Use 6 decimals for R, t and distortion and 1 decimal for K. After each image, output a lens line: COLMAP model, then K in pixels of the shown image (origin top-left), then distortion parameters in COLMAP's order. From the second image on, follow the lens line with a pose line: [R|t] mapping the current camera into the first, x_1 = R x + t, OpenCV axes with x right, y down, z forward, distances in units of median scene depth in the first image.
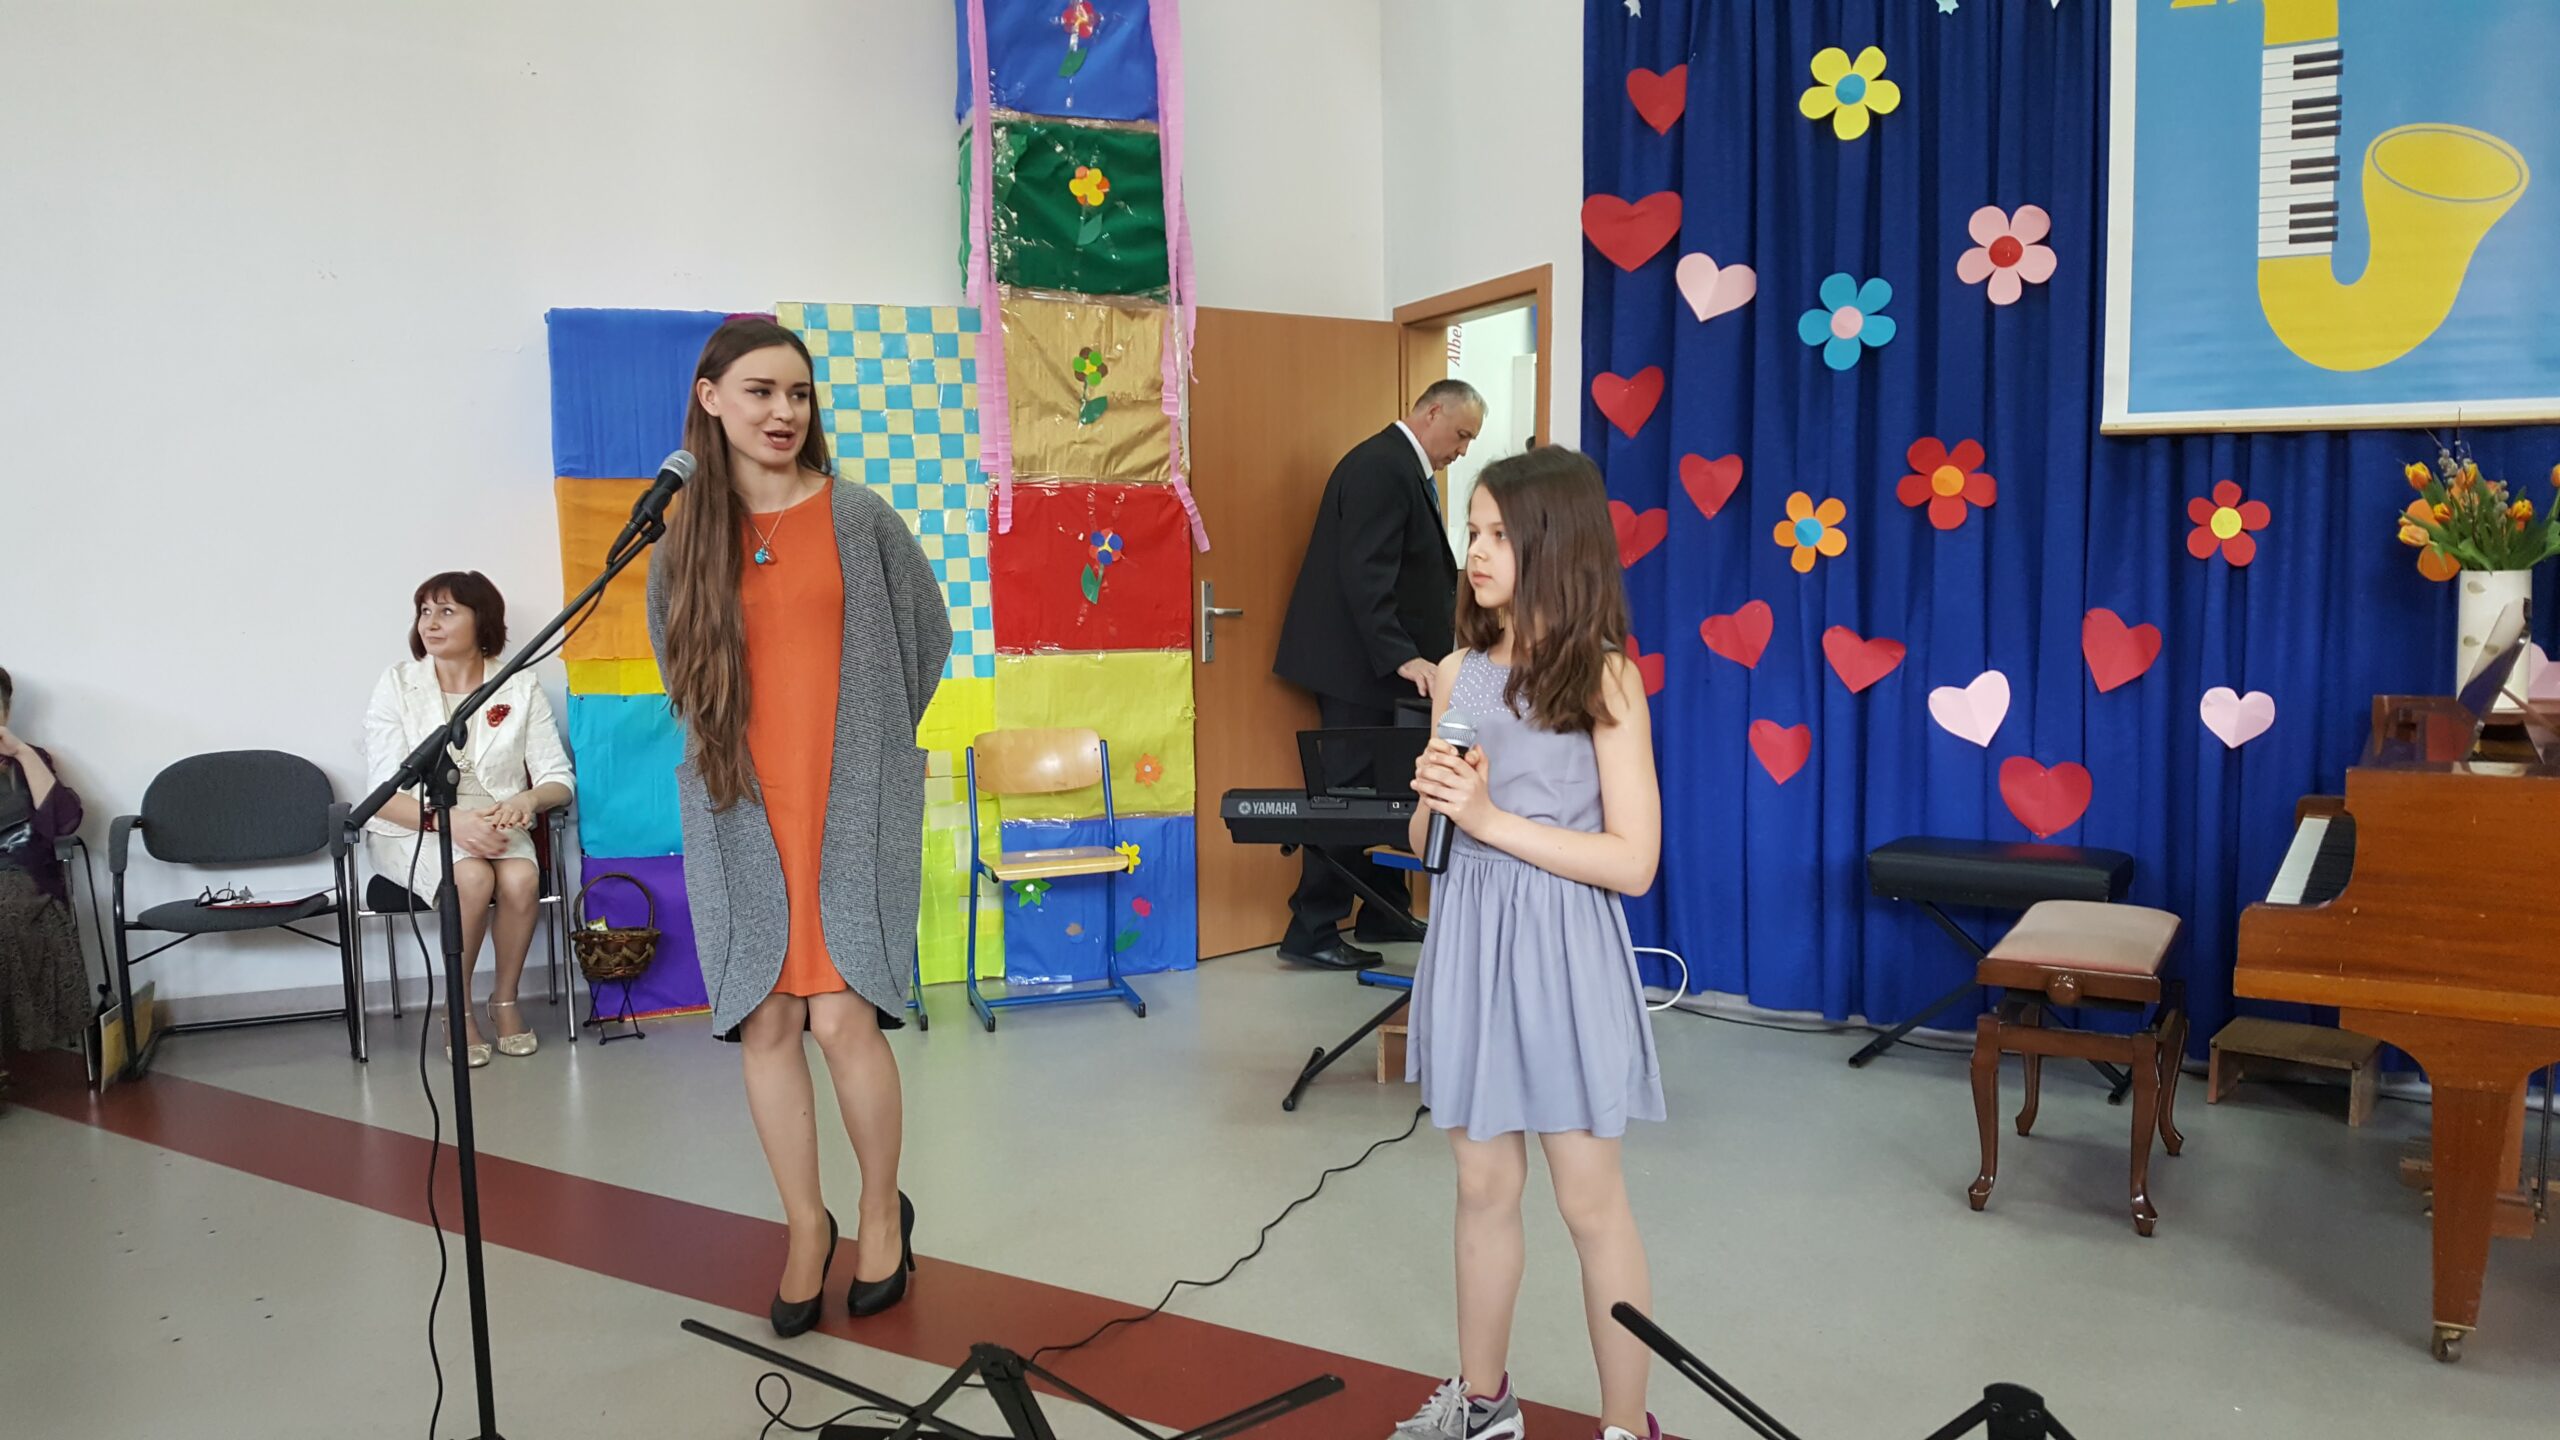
lens RADIAL K [[1919.4, 0, 1227.3], [0, 1919.4, 764.0], [0, 0, 1]] dist [0.109559, -0.254684]
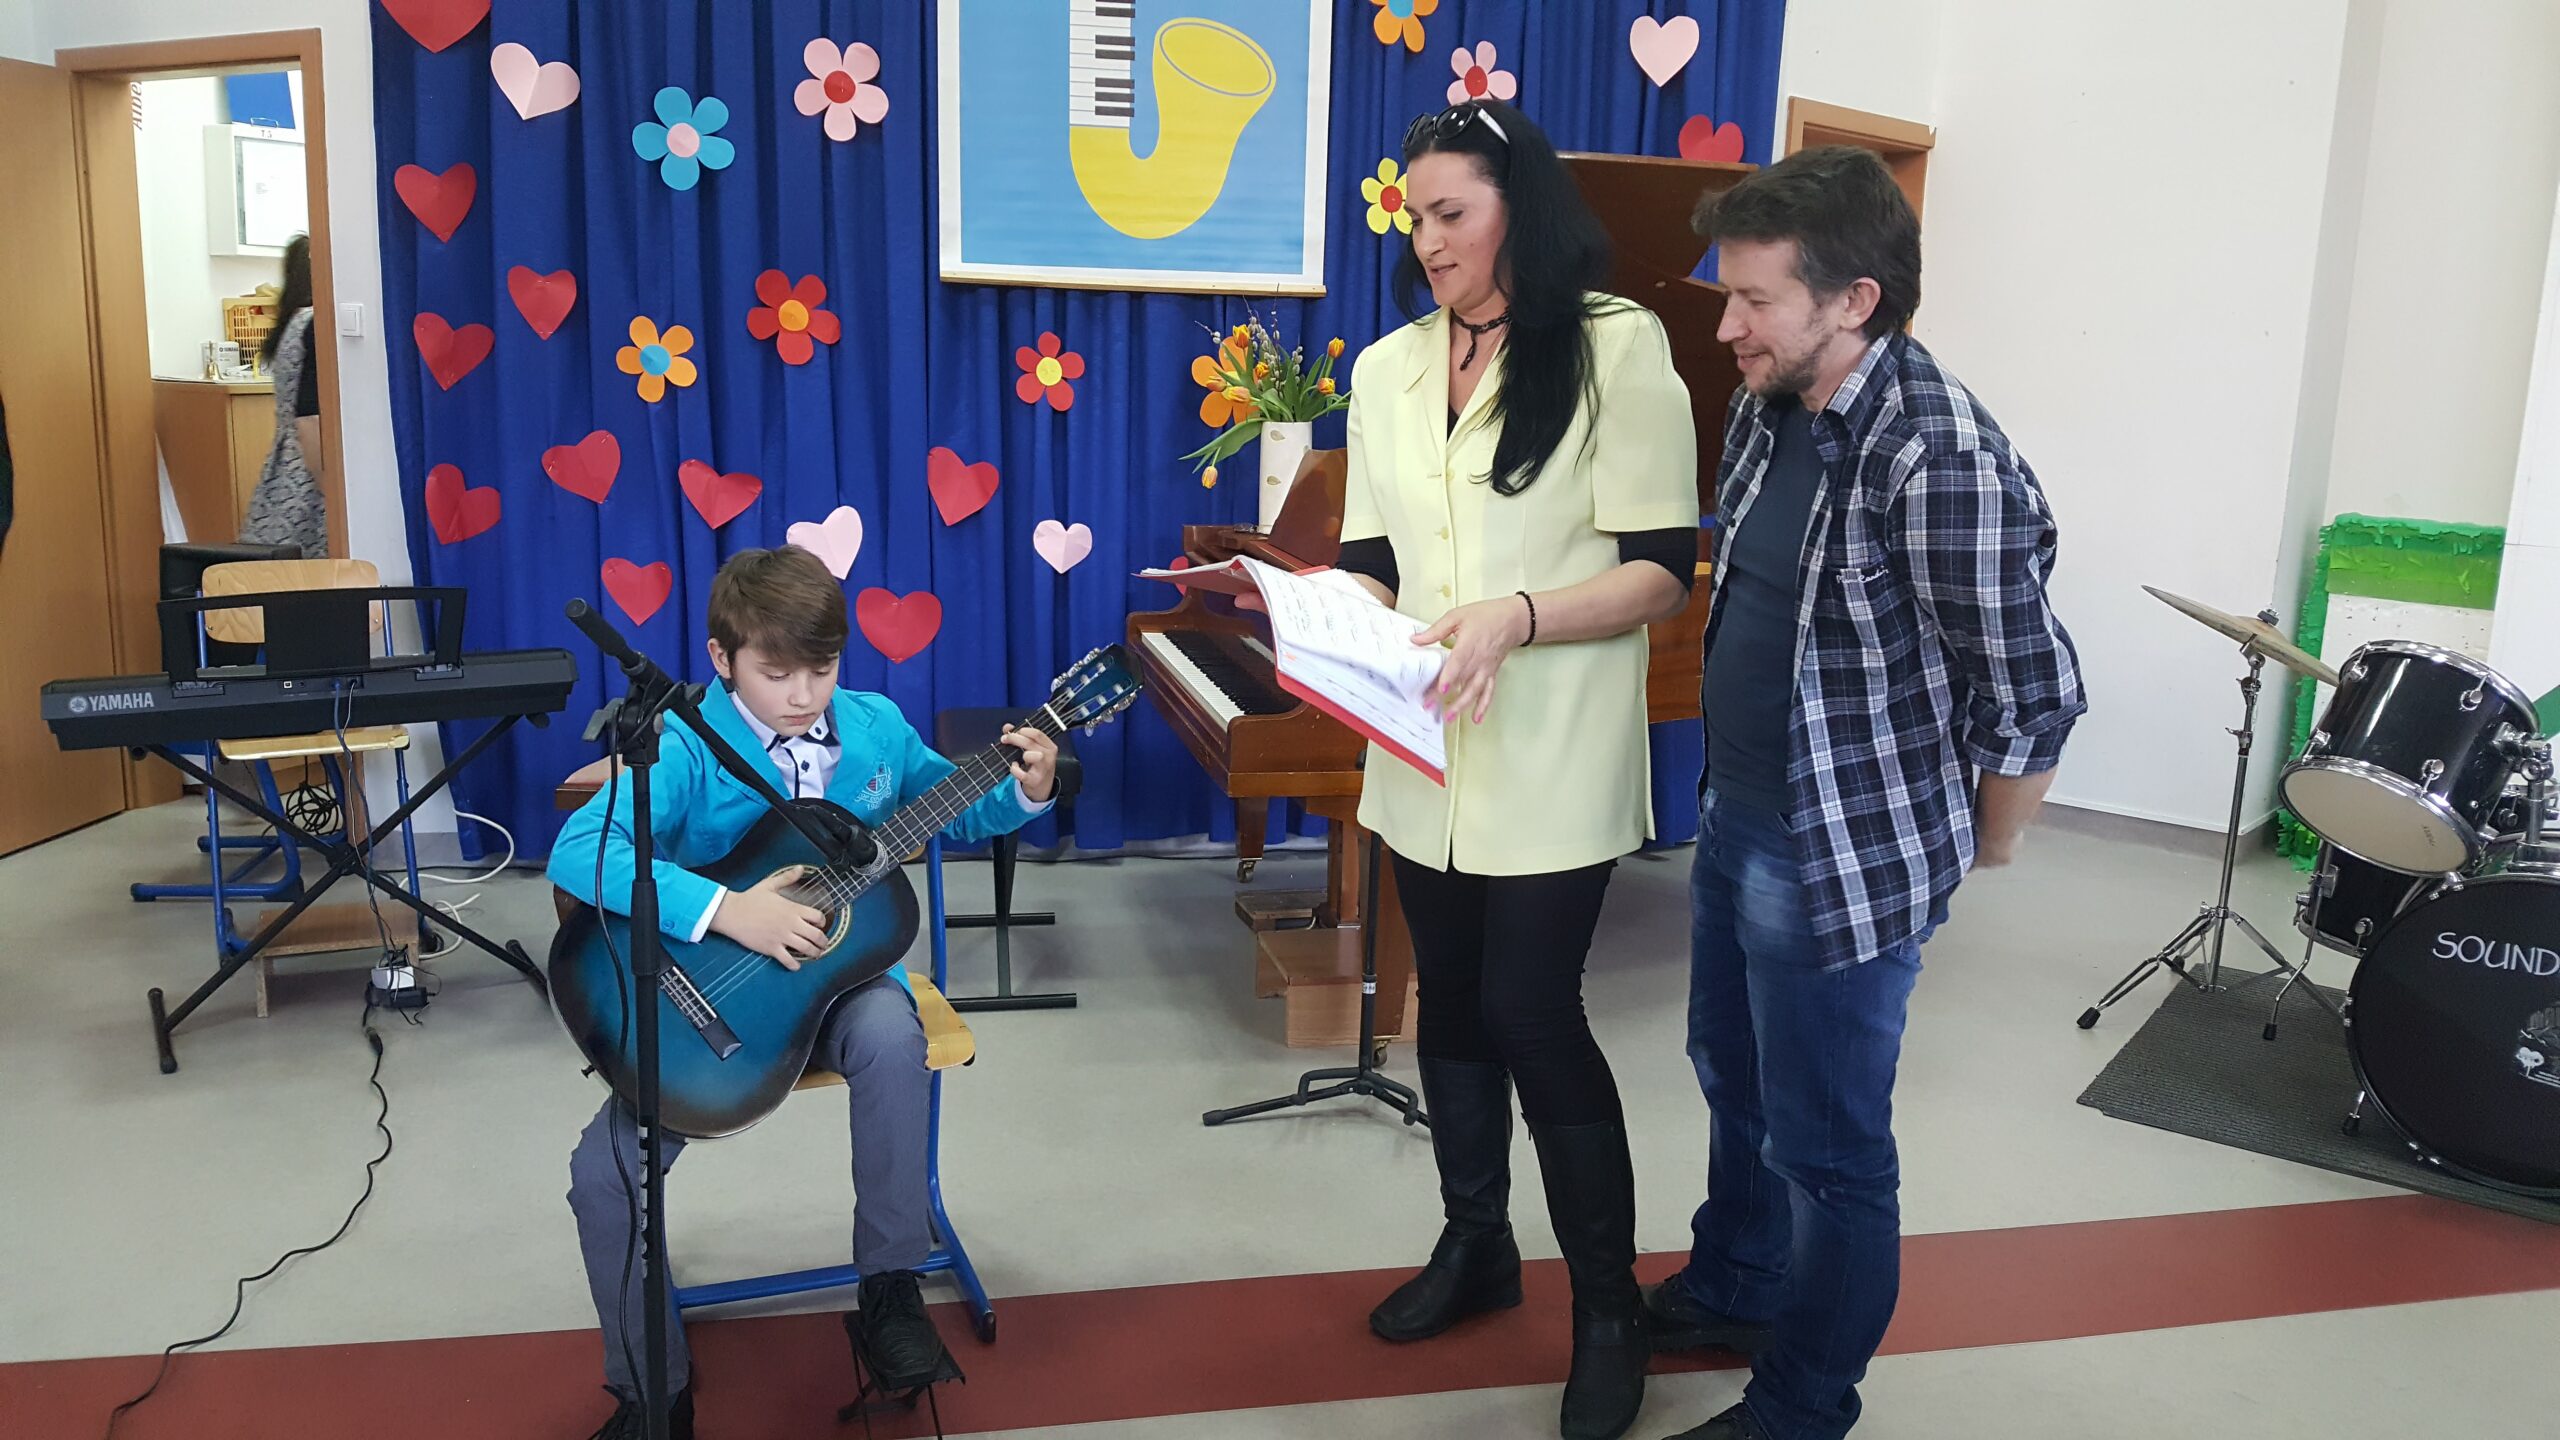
lens RADIAL K [[1919.4, 0, 1239.3], [0, 1919.4, 751.8], [0, 0, 1]] dist [0.109559, -0.254684]
pose [[0.720843, -0.107749, 0.684672, -0.173364], [0.040218, 0.992680, 0.113878, -0.026324], [-0.691931, -0.054552, 0.719900, 0.106943]]
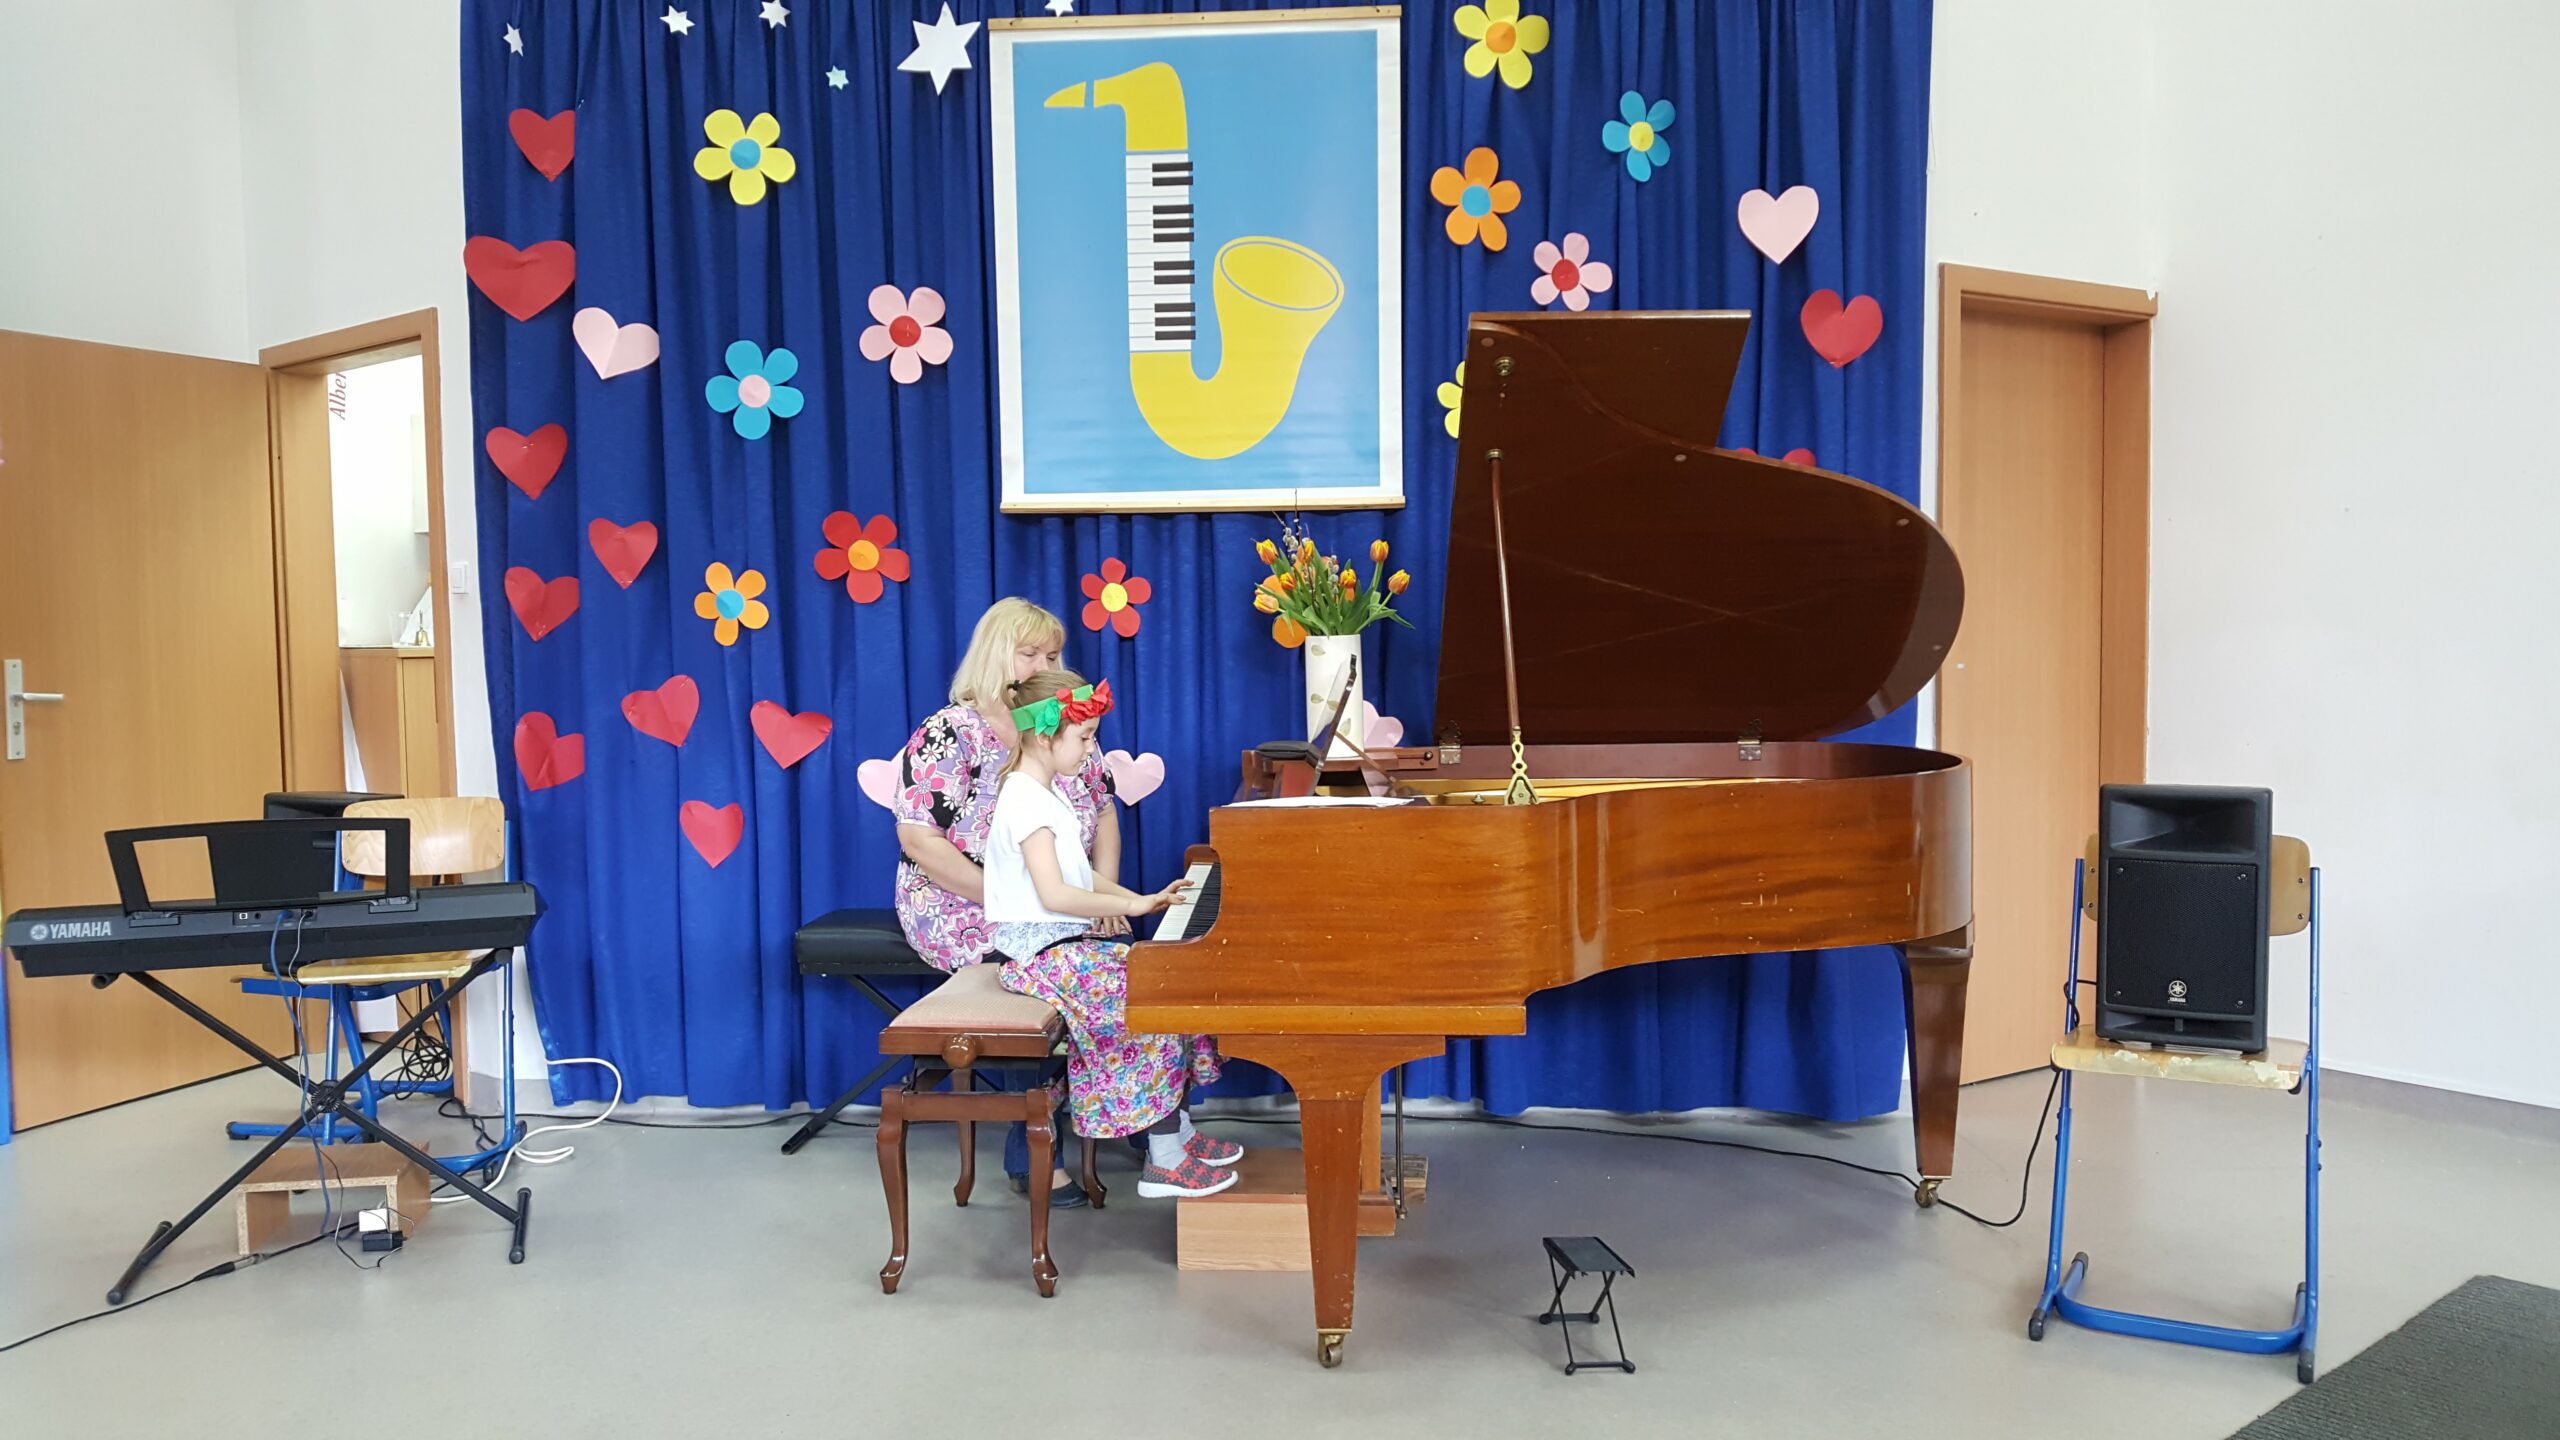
lens RADIAL K [[1919.4, 0, 1247.2], [0, 1919.4, 746.2], [0, 0, 1]] dist [0.109559, -0.254684]
pose [[0.867255, -0.026762, 0.497144, 0.045359], [0.056942, 0.997333, -0.045646, 0.009665], [-0.494597, 0.067895, 0.866466, 0.045737]]
